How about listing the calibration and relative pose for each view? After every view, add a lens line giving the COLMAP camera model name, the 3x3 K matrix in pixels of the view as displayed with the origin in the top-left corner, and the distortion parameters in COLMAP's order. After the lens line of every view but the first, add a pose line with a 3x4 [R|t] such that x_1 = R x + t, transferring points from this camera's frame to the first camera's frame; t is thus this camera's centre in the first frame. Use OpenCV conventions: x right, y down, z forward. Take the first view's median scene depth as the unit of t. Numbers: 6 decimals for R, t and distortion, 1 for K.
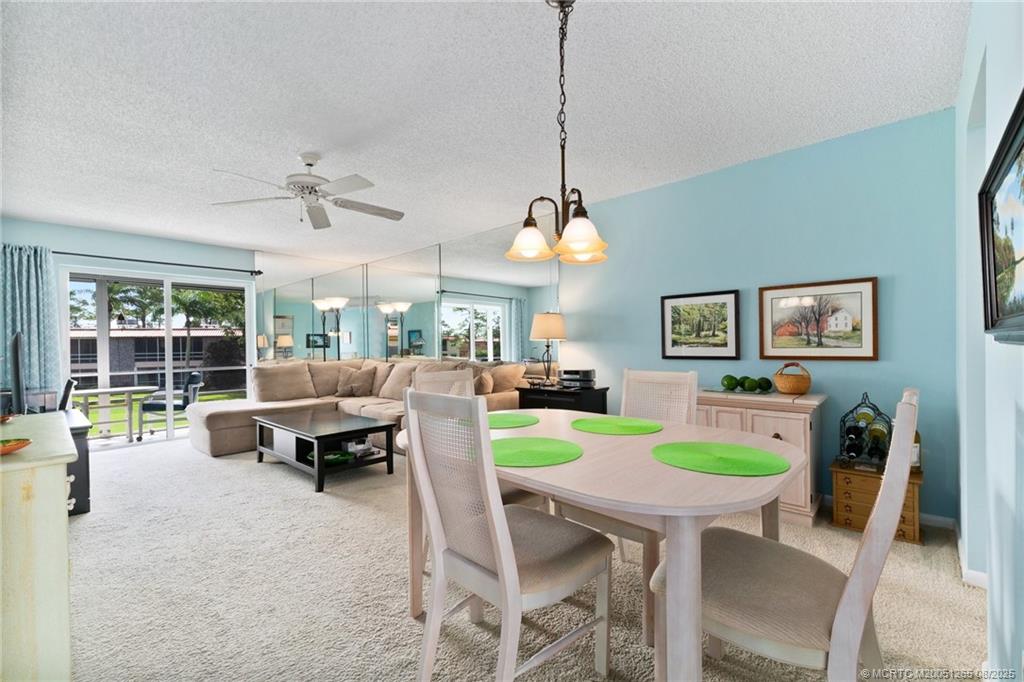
lens RADIAL K [[438.5, 0, 512.1], [0, 438.5, 343.1], [0, 0, 1]] dist [0.020487, -0.008006]
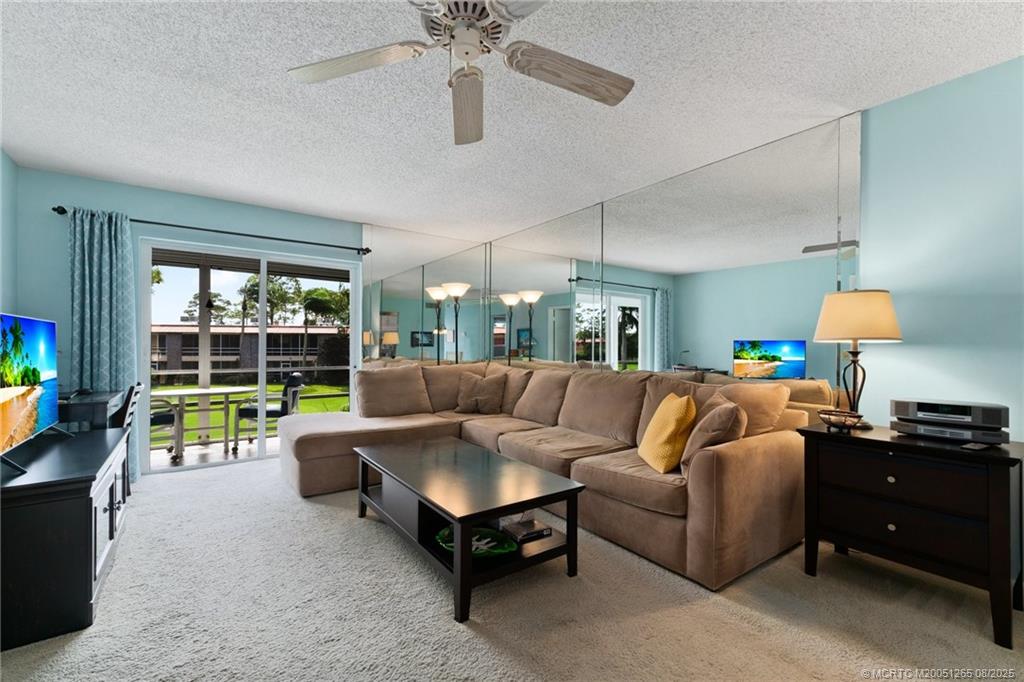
lens RADIAL K [[438.5, 0, 512.1], [0, 438.5, 343.1], [0, 0, 1]] dist [0.020487, -0.008006]
pose [[0.980083, 0.018382, -0.197737, -0.155190], [-0.019014, 0.999818, -0.001302, 0.002497], [0.197677, 0.005036, 0.980254, 0.273160]]
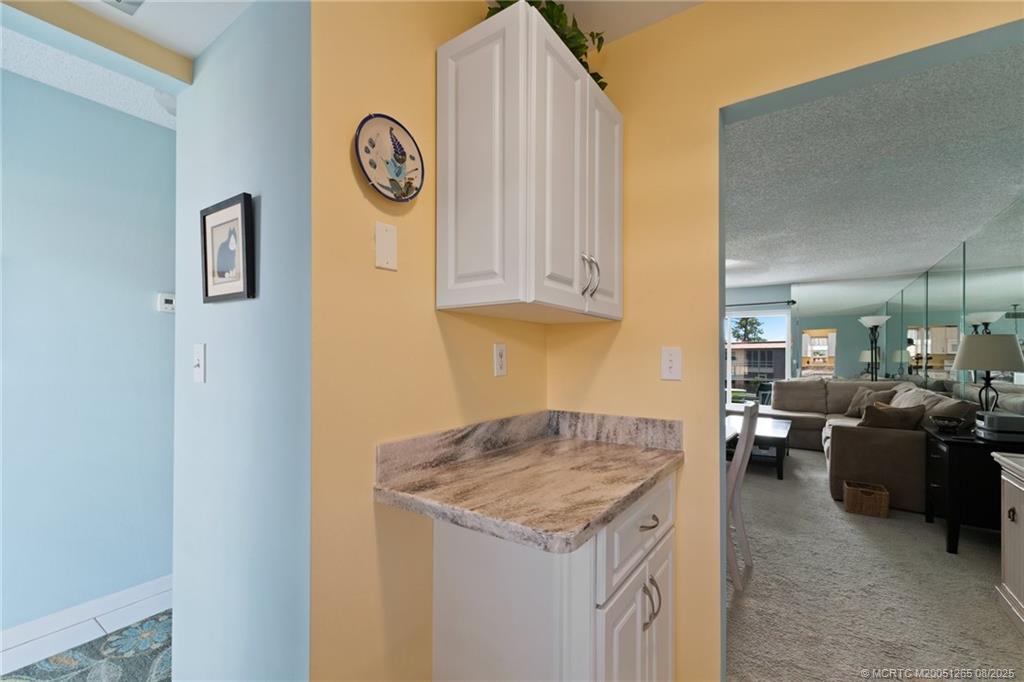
lens RADIAL K [[438.5, 0, 512.1], [0, 438.5, 343.1], [0, 0, 1]] dist [0.020487, -0.008006]
pose [[0.141375, -0.007369, -0.989929, 0.492530], [-0.006255, 0.999946, -0.008337, -0.032908], [0.989936, 0.007370, 0.141321, 0.077461]]
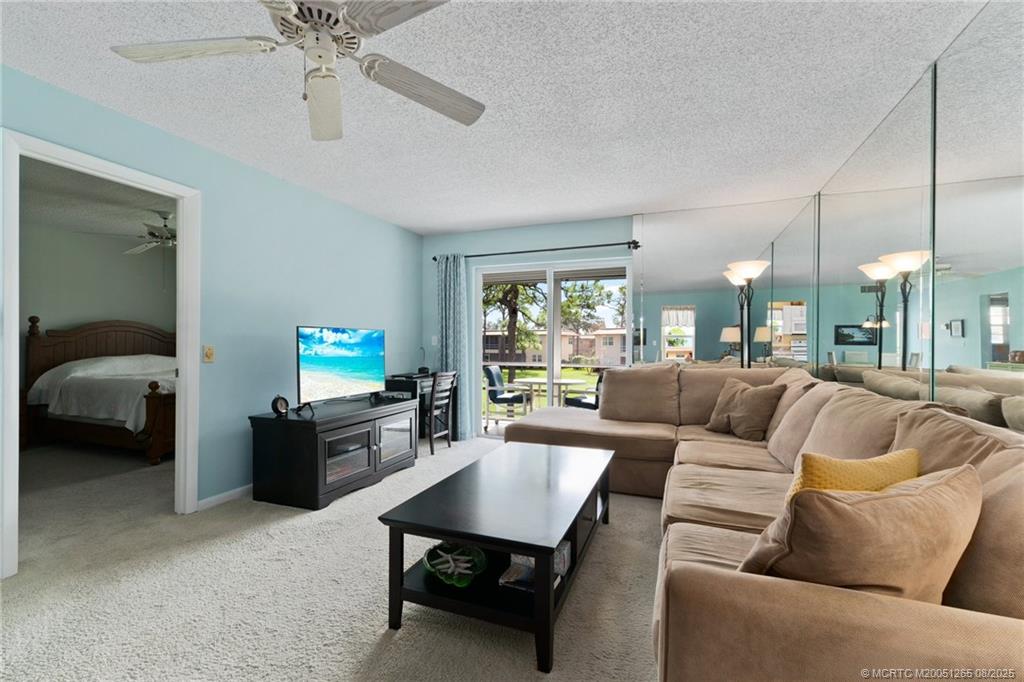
lens RADIAL K [[438.5, 0, 512.1], [0, 438.5, 343.1], [0, 0, 1]] dist [0.020487, -0.008006]
pose [[0.366693, 0.013714, -0.930241, 0.046615], [-0.003058, 0.999904, 0.013536, -0.000005], [0.930337, -0.002119, 0.366699, 0.520372]]
